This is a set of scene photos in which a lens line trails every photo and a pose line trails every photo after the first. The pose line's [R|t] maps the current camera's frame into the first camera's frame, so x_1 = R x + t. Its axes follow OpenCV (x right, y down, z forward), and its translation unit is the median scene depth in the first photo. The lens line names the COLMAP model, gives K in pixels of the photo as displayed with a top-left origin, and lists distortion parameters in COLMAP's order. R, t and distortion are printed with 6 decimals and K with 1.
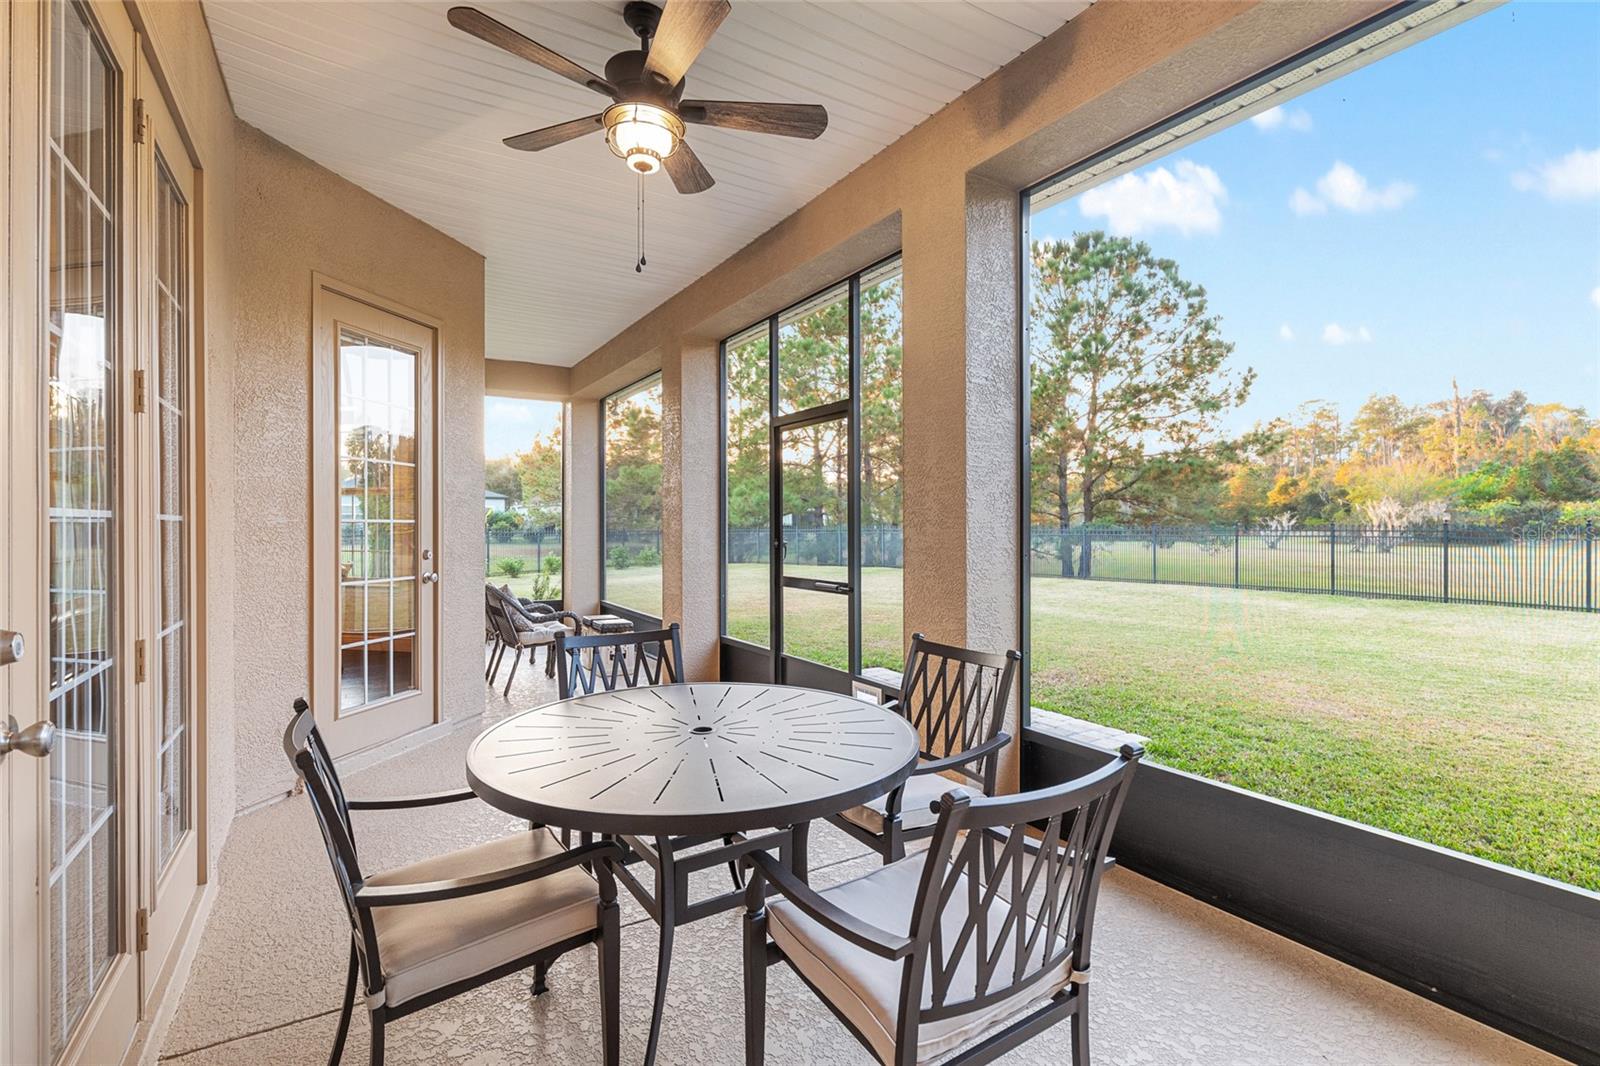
lens RADIAL K [[696.0, 0, 798.7], [0, 696.0, 525.9], [0, 0, 1]] dist [-0.005097, 0.001771]
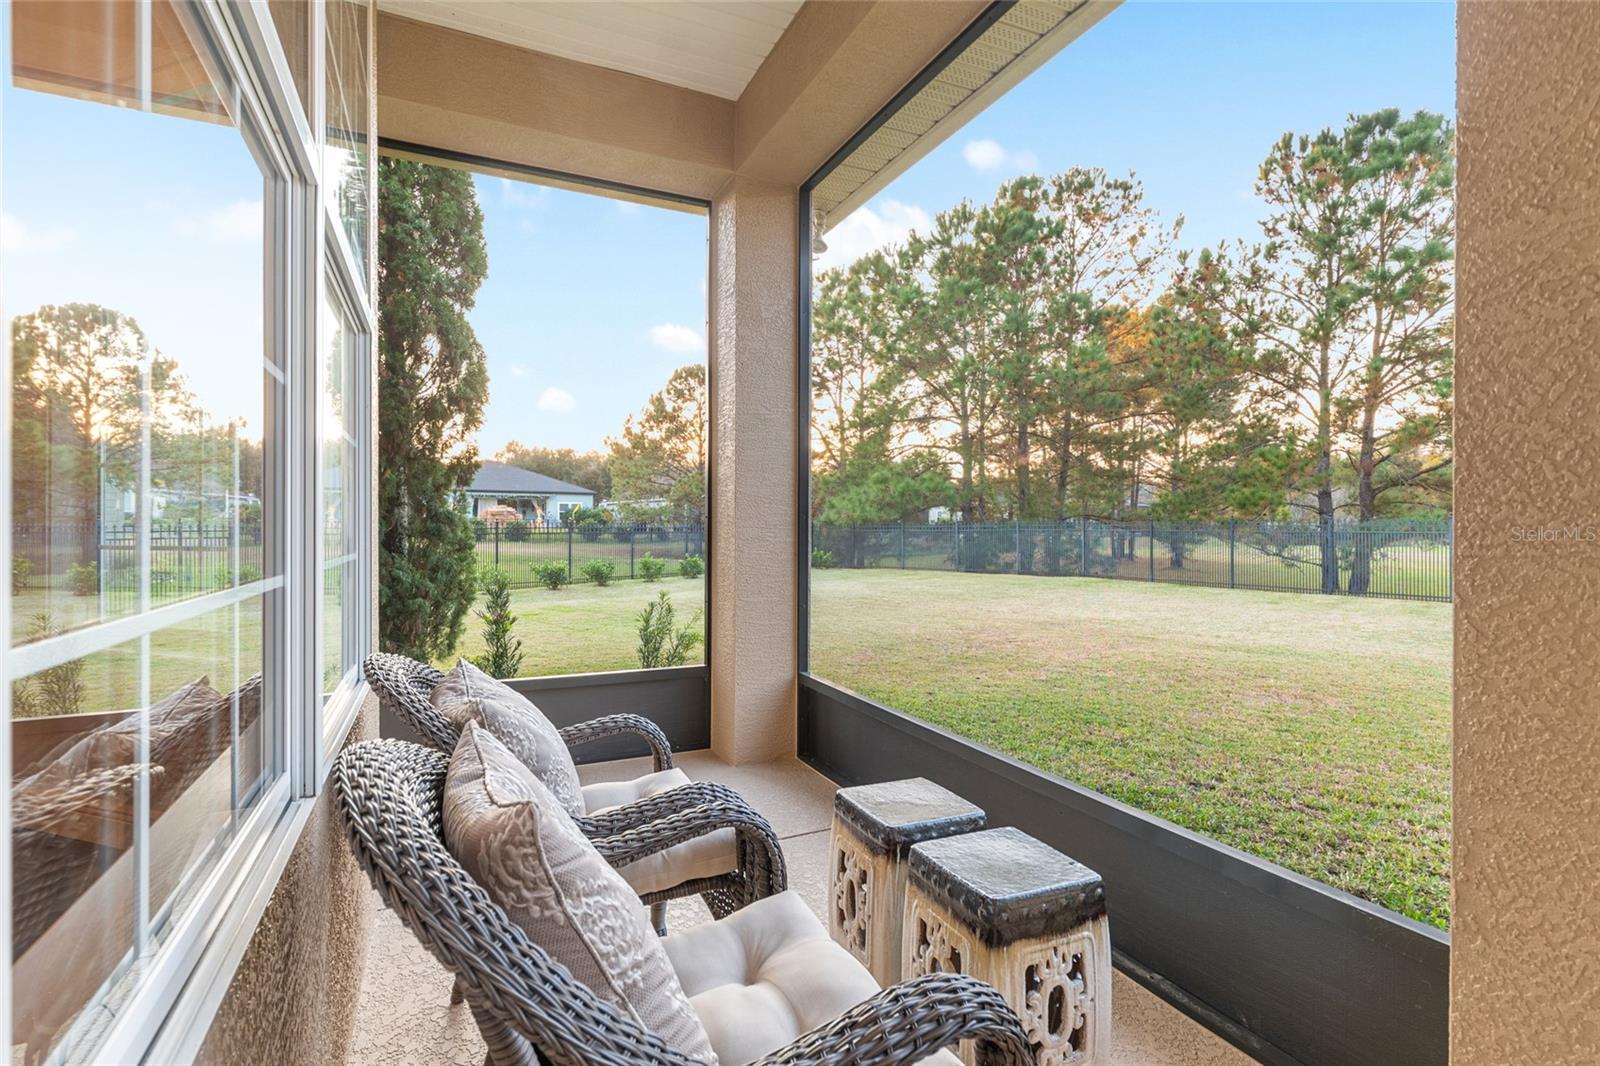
lens RADIAL K [[735.3, 0, 802.5], [0, 735.3, 522.2], [0, 0, 1]] dist [0.000699, 0.000507]
pose [[0.992405, 0.003338, -0.122972, -0.071018], [-0.004101, 0.999974, -0.005953, 0.006443], [0.122949, 0.006412, 0.992392, 0.174558]]
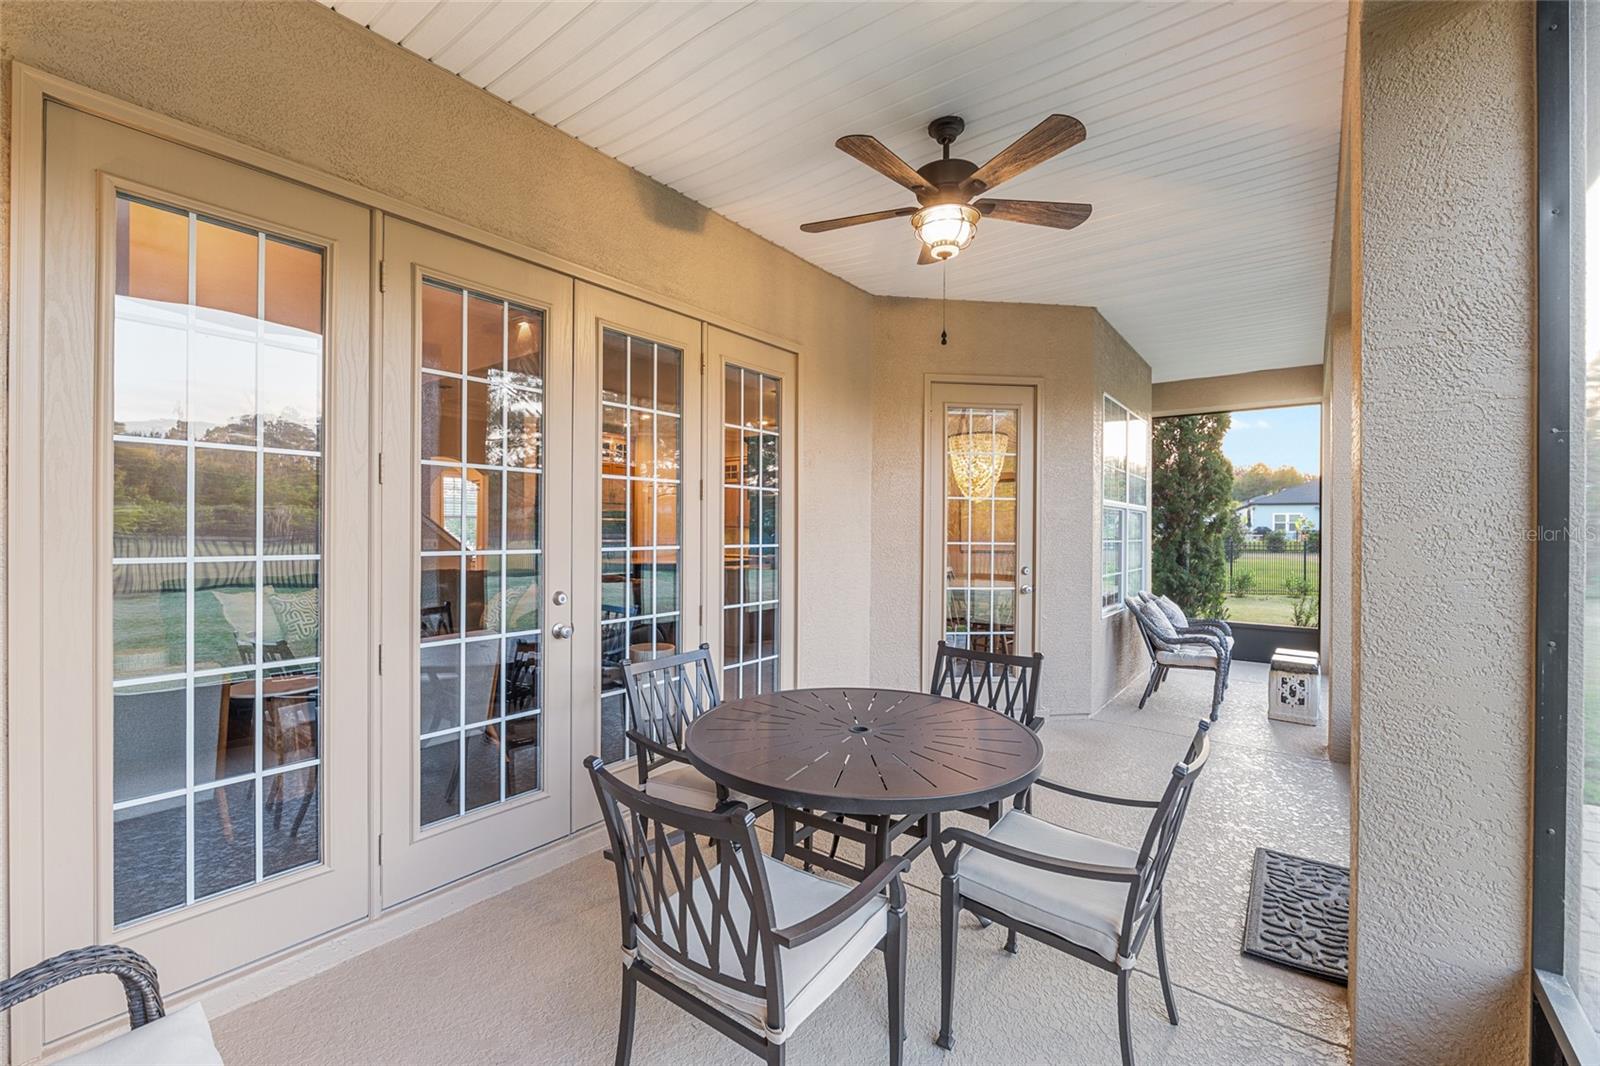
lens RADIAL K [[660.9, 0, 802.8], [0, 660.9, 529.6], [0, 0, 1]] dist [-0.008243, -0.000121]
pose [[0.344649, 0.005233, -0.938717, 0.065717], [-0.009203, 0.999955, 0.002195, -0.004814], [0.938686, 0.007882, 0.344682, 0.034563]]
